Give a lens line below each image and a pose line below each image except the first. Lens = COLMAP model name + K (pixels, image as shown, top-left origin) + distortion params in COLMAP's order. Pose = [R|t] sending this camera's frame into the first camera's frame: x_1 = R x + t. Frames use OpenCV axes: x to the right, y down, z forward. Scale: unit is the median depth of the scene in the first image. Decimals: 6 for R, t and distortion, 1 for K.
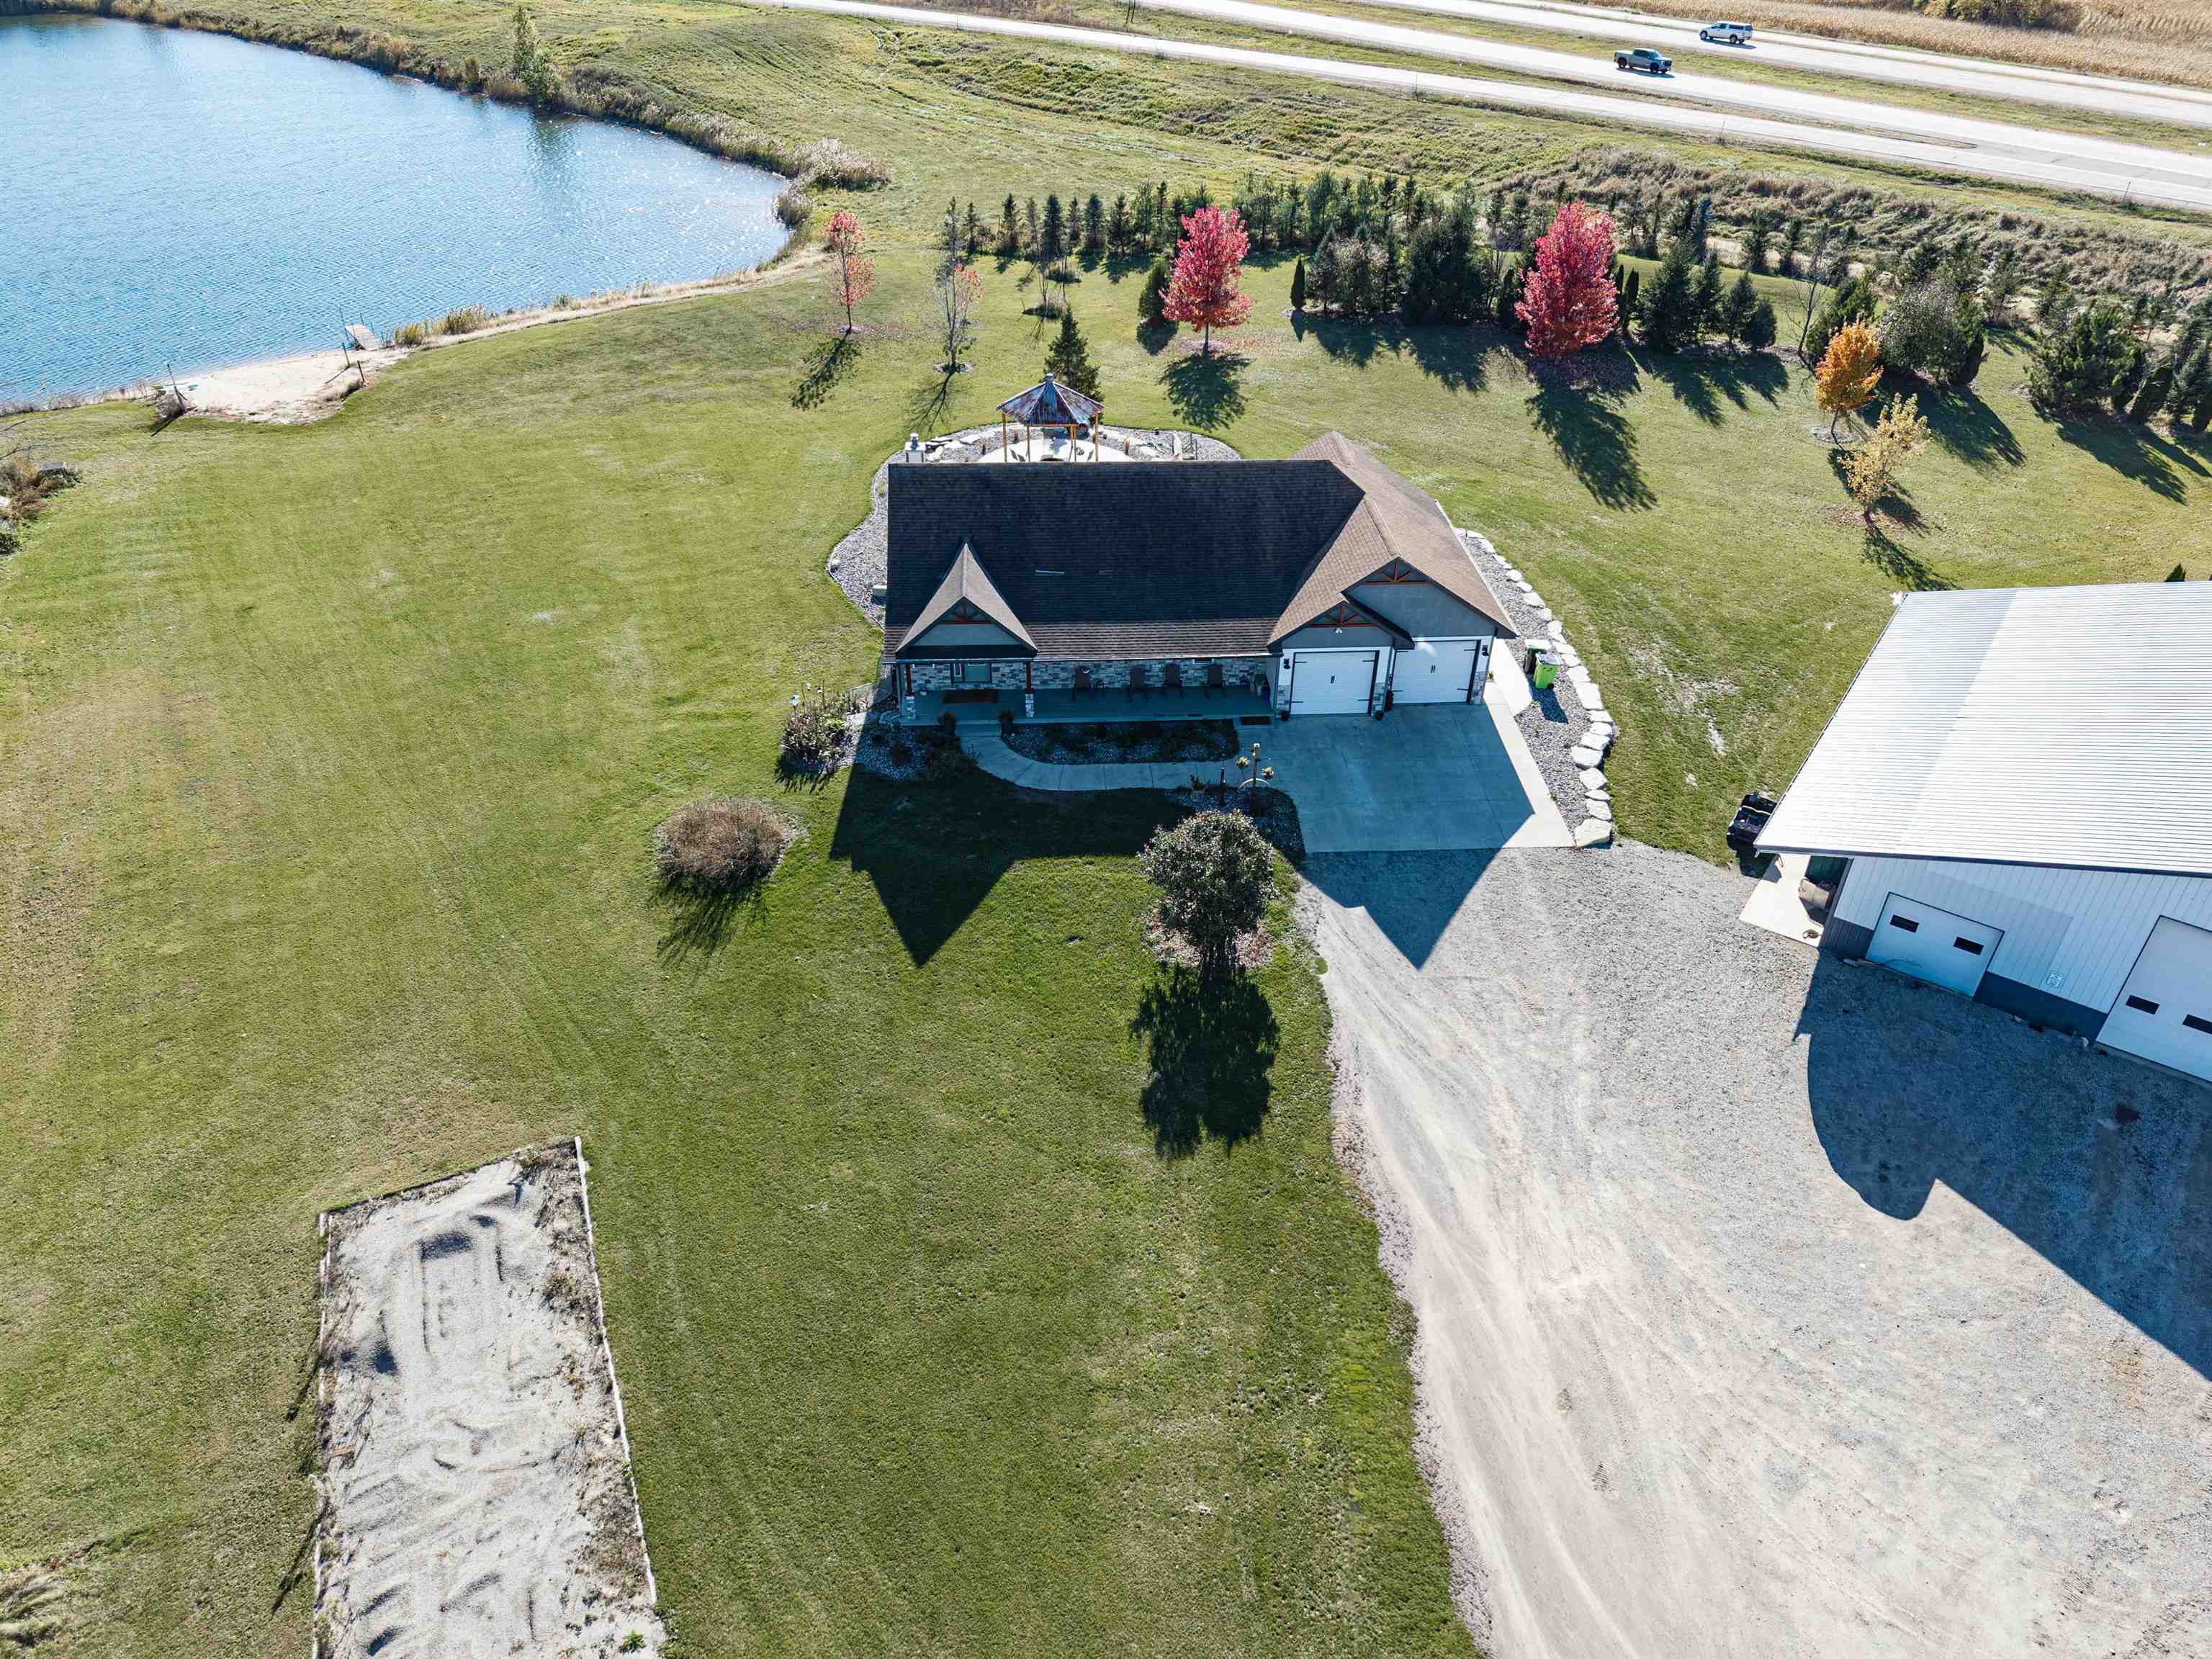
lens RADIAL K [[1485.6, 0, 1096.3], [0, 1485.6, 843.3], [0, 0, 1]] dist [0.042617, -0.041625]
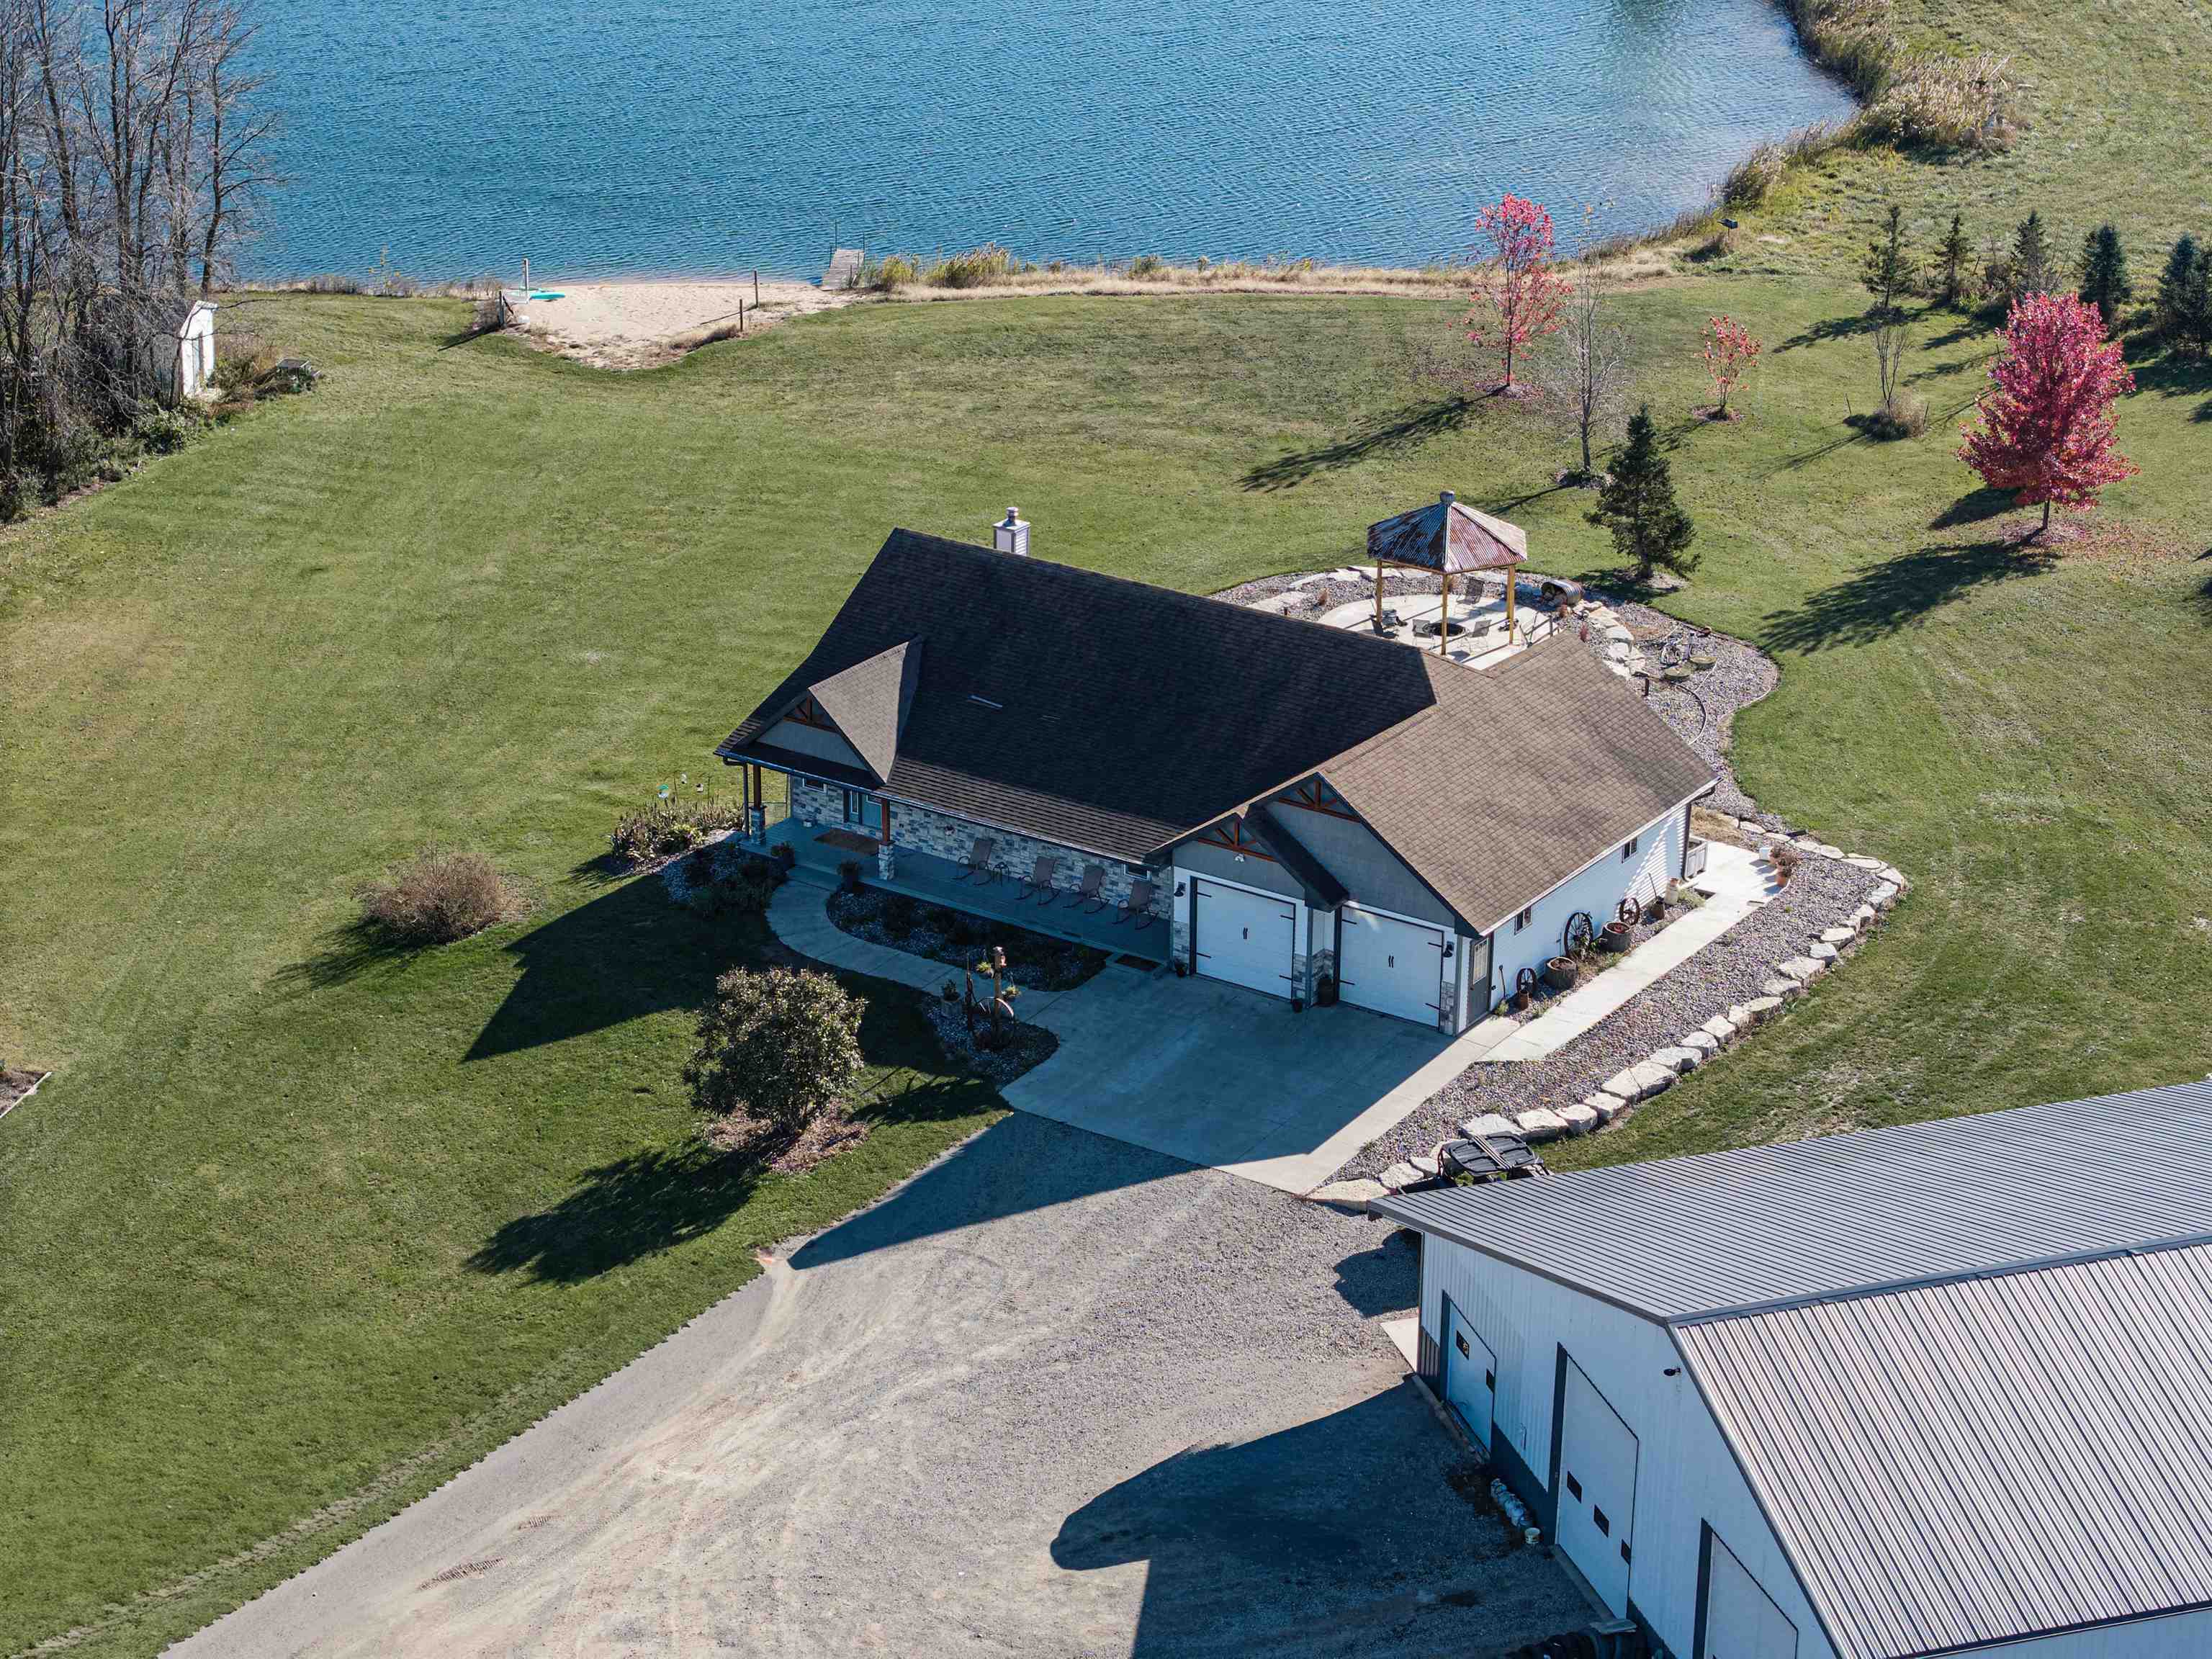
lens RADIAL K [[4521.3, 0, 1020.4], [0, 4521.3, 831.4], [0, 0, 1]] dist [-0.465838, 3.285698]
pose [[0.787097, 0.228871, -0.572797, 1.260794], [-0.352064, 0.929189, -0.112508, 0.115607], [0.506487, 0.290216, 0.811939, -0.745267]]
